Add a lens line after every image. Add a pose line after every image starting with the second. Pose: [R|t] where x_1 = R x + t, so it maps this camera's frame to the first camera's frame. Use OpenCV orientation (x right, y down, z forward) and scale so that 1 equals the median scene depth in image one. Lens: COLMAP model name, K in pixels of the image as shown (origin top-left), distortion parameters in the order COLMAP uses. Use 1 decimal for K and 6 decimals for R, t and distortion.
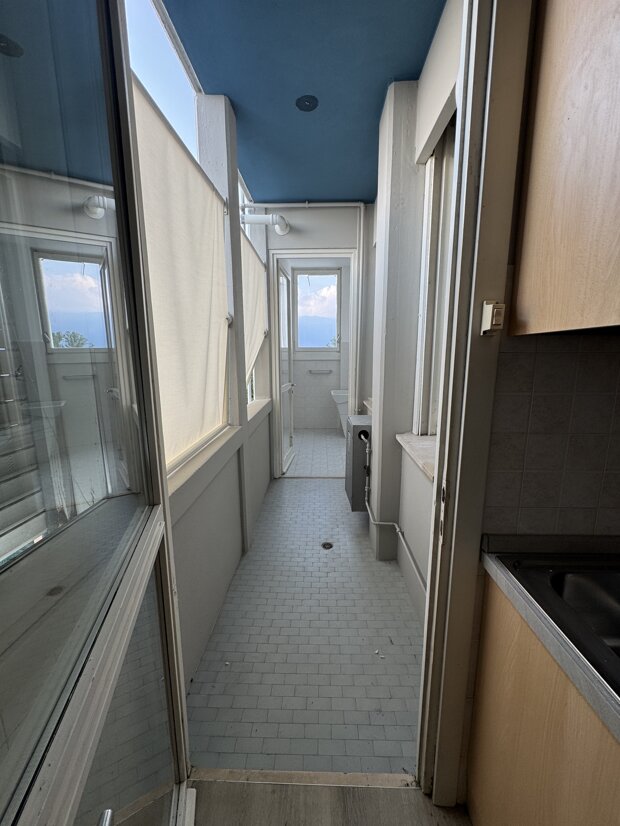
lens RADIAL K [[330.6, 0, 311.0], [0, 330.6, 412.3], [0, 0, 1]] dist [-0.000737, 0.000413]
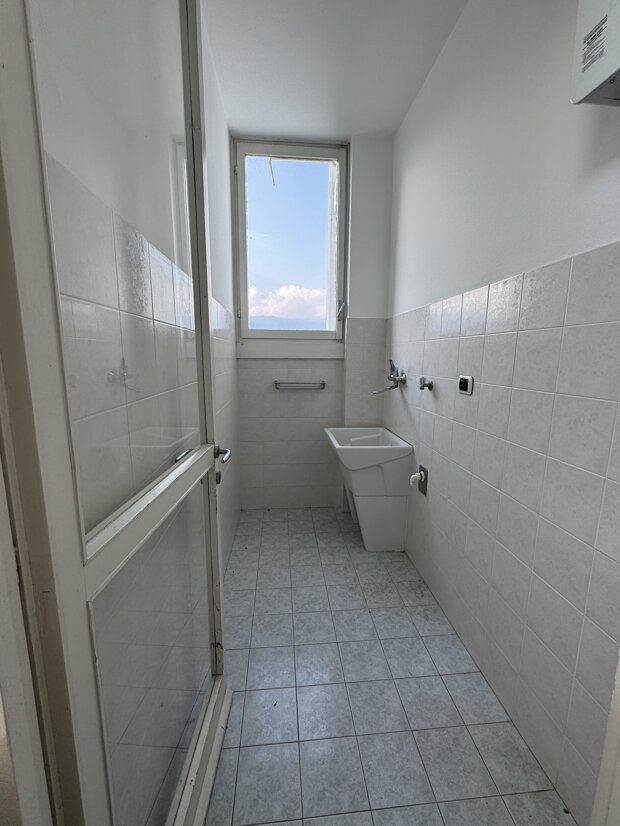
lens RADIAL K [[330.6, 0, 311.0], [0, 330.6, 412.3], [0, 0, 1]] dist [-0.000737, 0.000413]
pose [[0.992004, -0.005904, 0.126071, -0.012500], [0.006818, 0.999954, -0.006819, -0.083606], [-0.126025, 0.007624, 0.991998, 0.562657]]
